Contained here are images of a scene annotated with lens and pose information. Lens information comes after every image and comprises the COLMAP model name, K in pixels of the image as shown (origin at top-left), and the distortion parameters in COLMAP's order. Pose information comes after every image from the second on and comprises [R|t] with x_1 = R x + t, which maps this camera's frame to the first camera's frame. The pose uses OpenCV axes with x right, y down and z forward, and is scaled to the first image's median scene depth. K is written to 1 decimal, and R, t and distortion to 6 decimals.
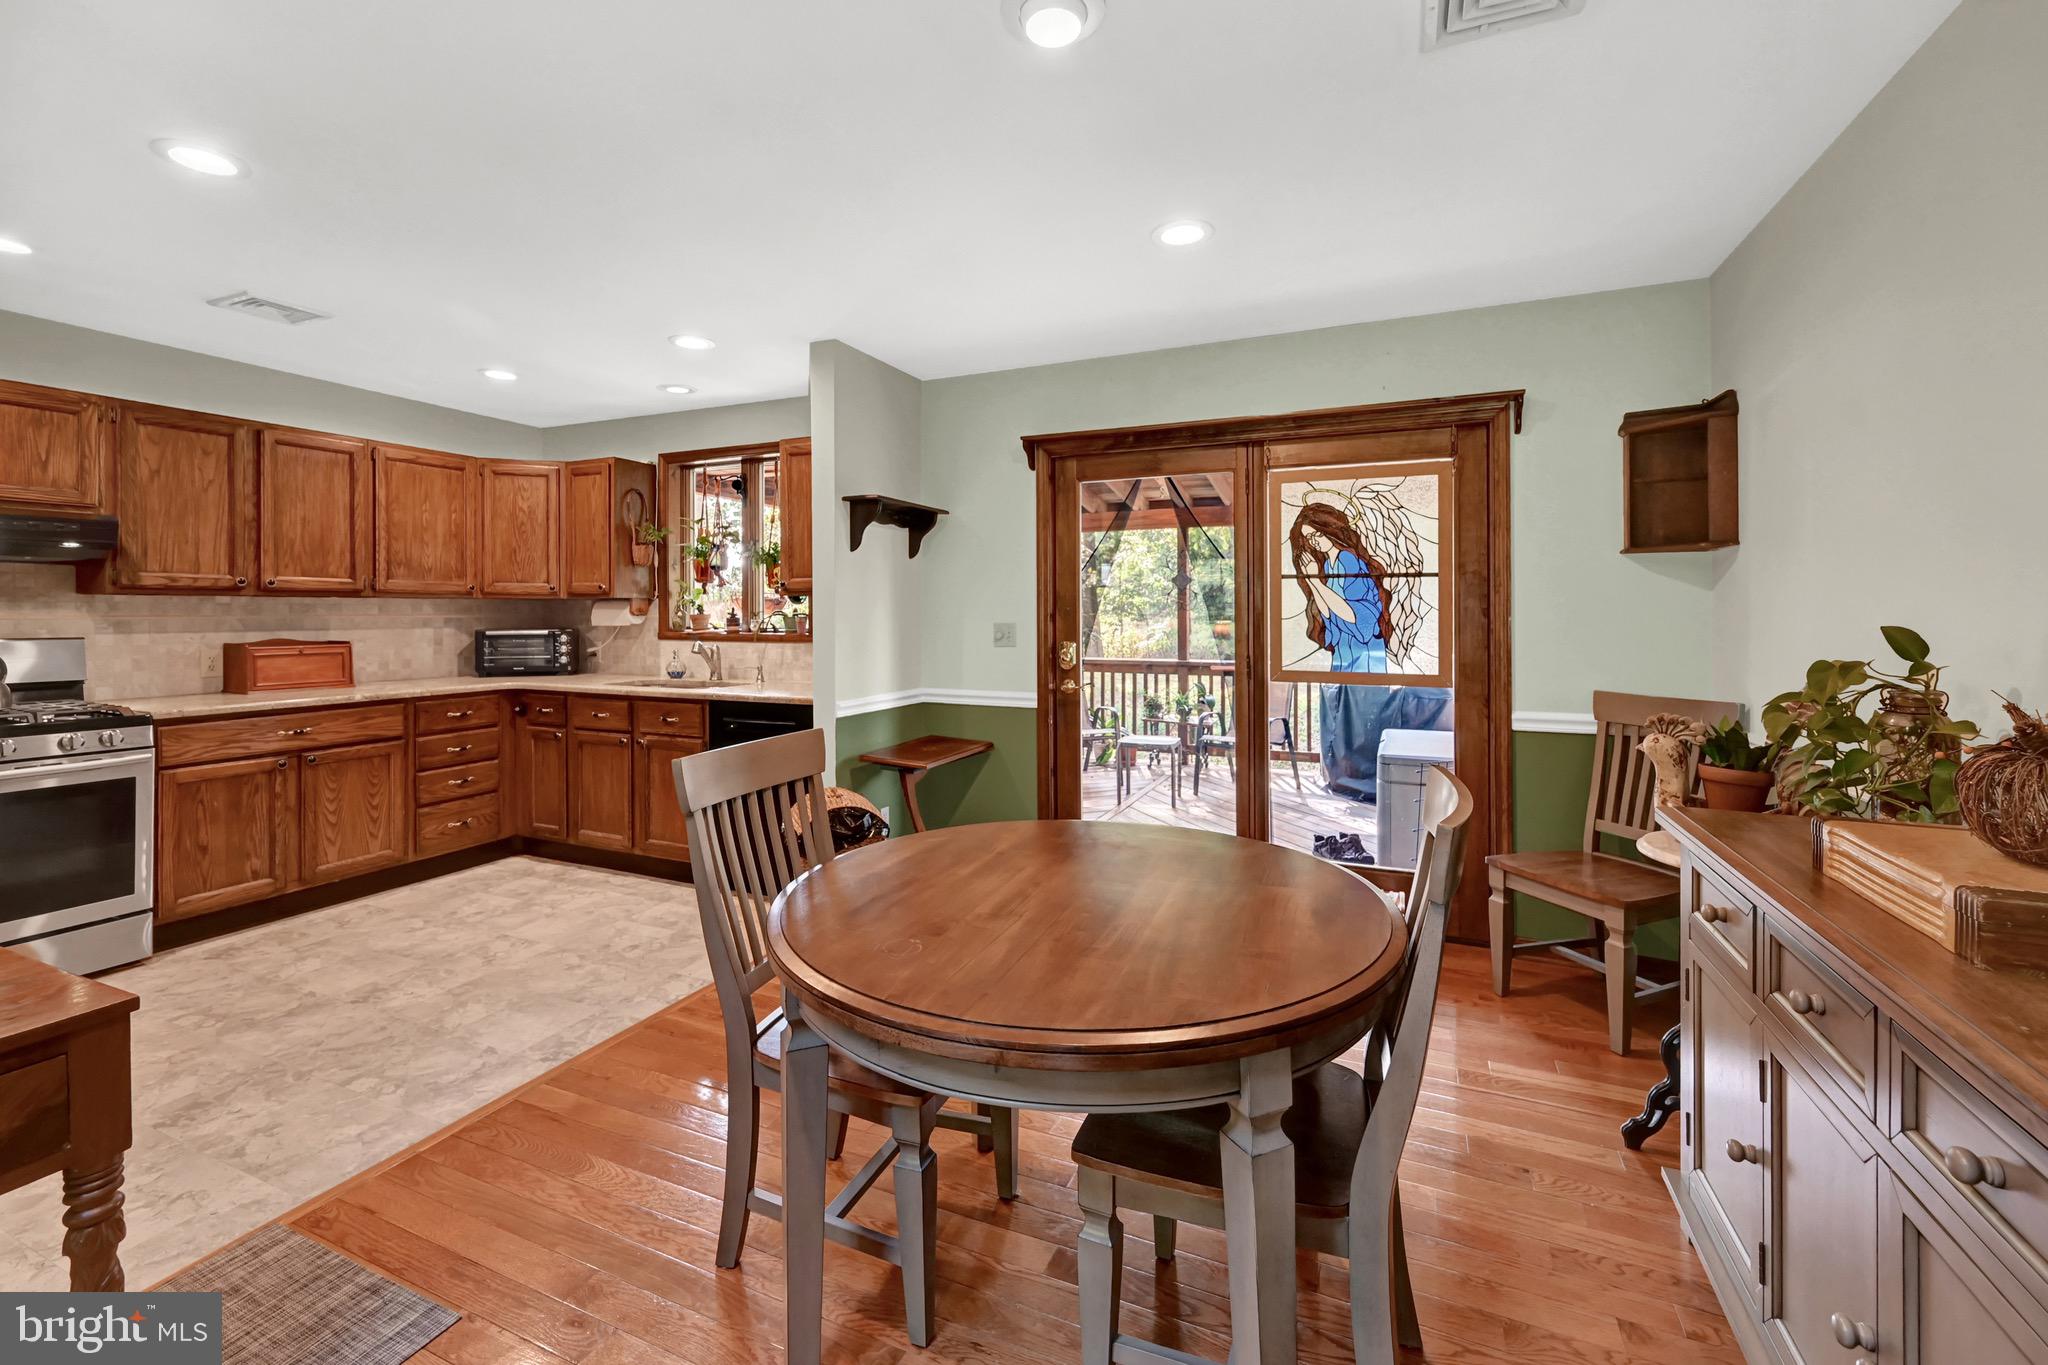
lens RADIAL K [[850.1, 0, 1016.1], [0, 850.1, 611.9], [0, 0, 1]] dist [-0.000853, -0.000053]
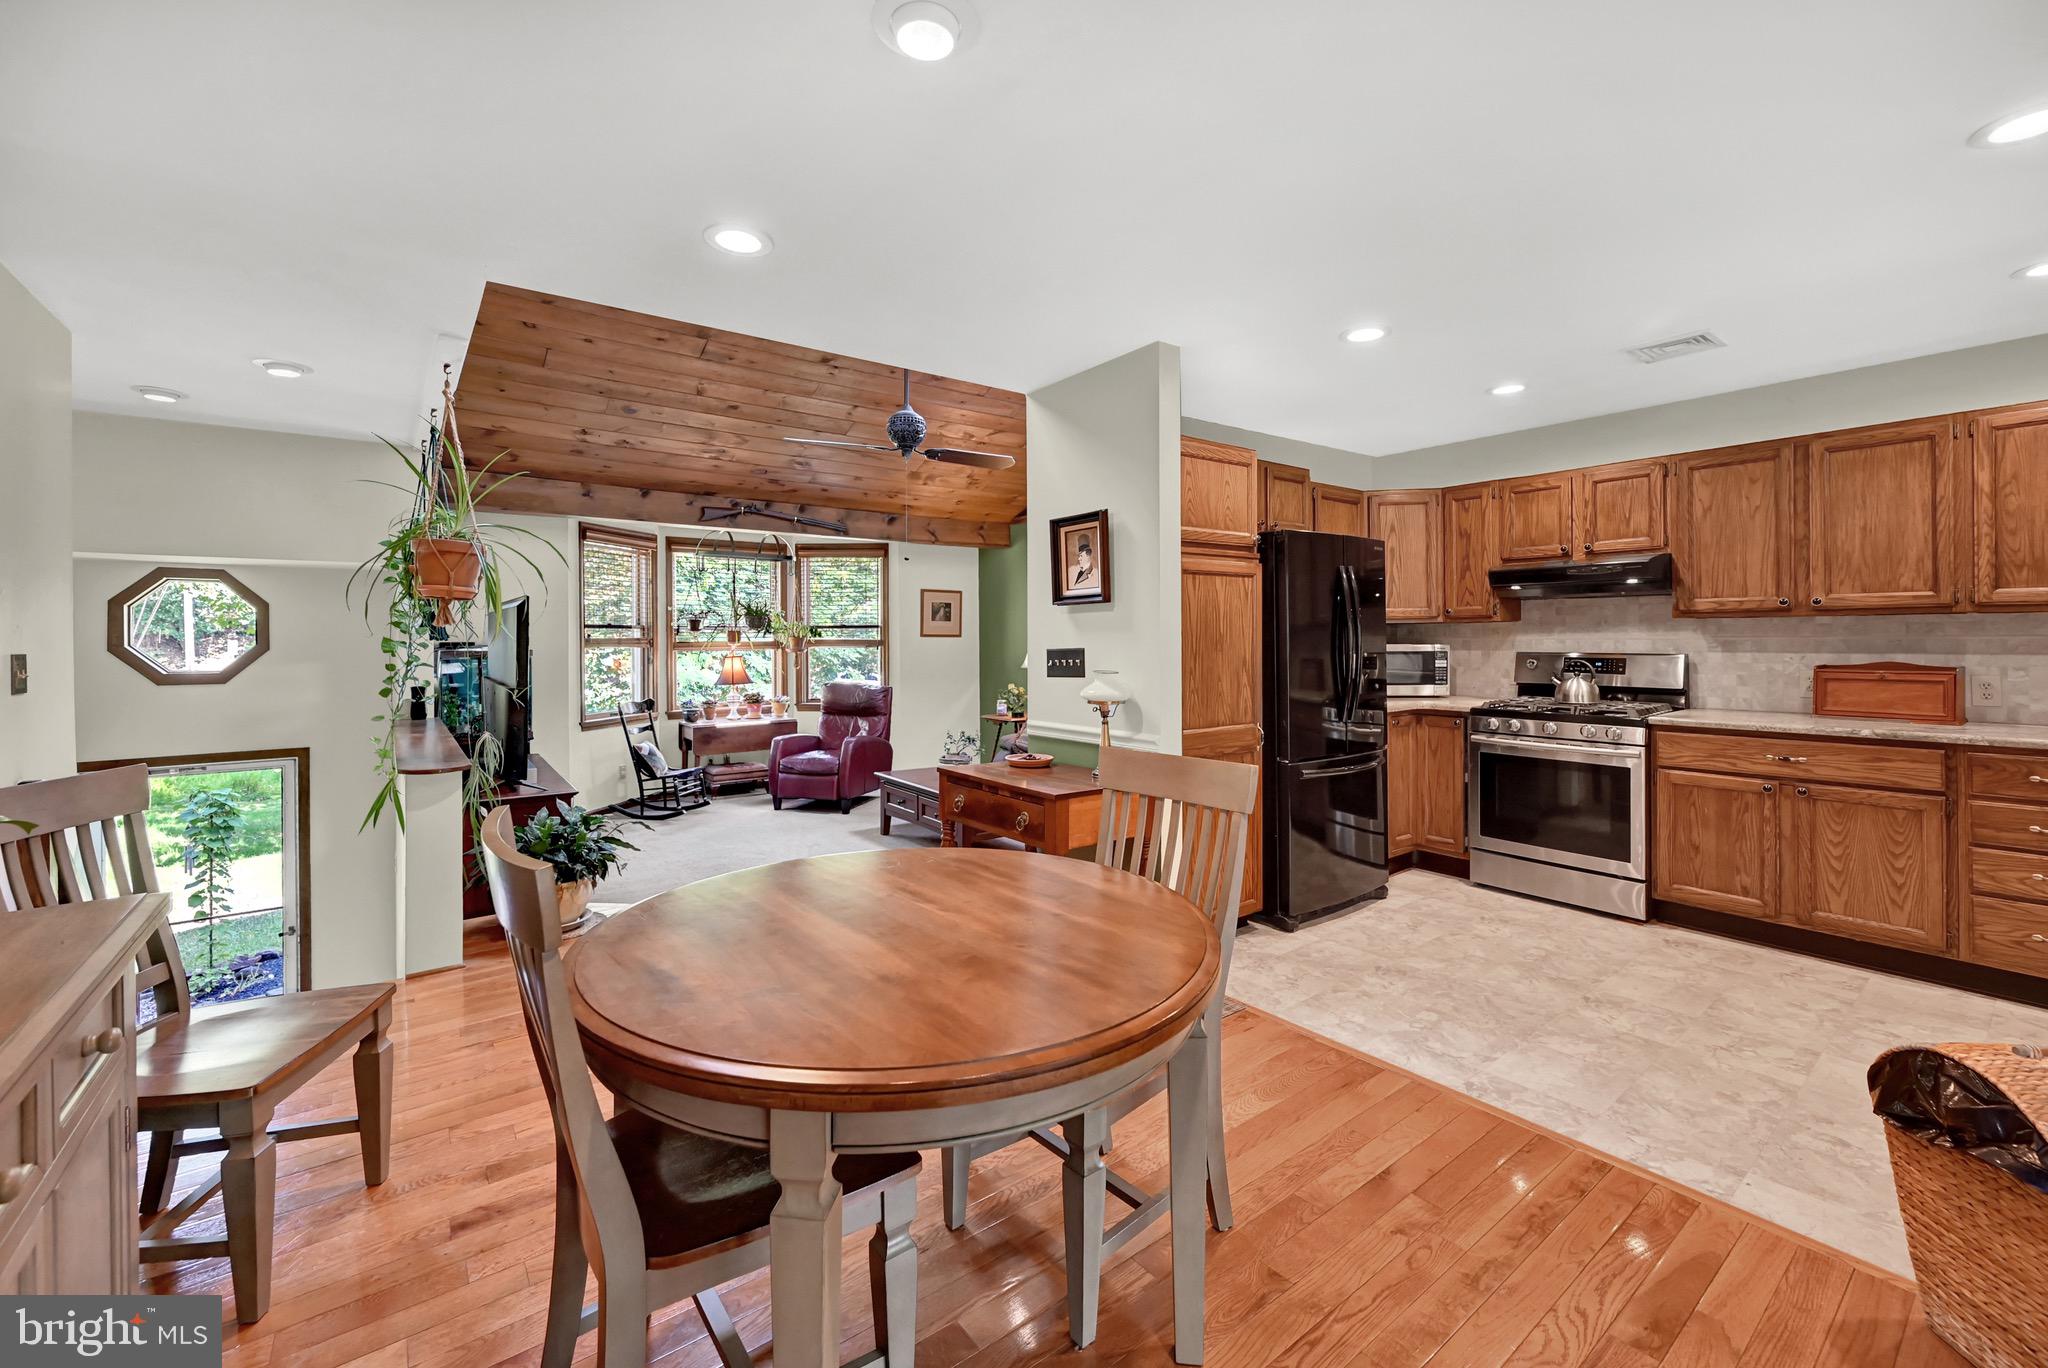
lens RADIAL K [[832.2, 0, 1020.9], [0, 832.2, 639.9], [0, 0, 1]] dist [-0.002005, 0.000198]
pose [[-0.468474, 0.007527, -0.883445, 0.356997], [0.006733, 0.999965, 0.004949, -0.002244], [0.883452, -0.003630, -0.468508, 0.643550]]
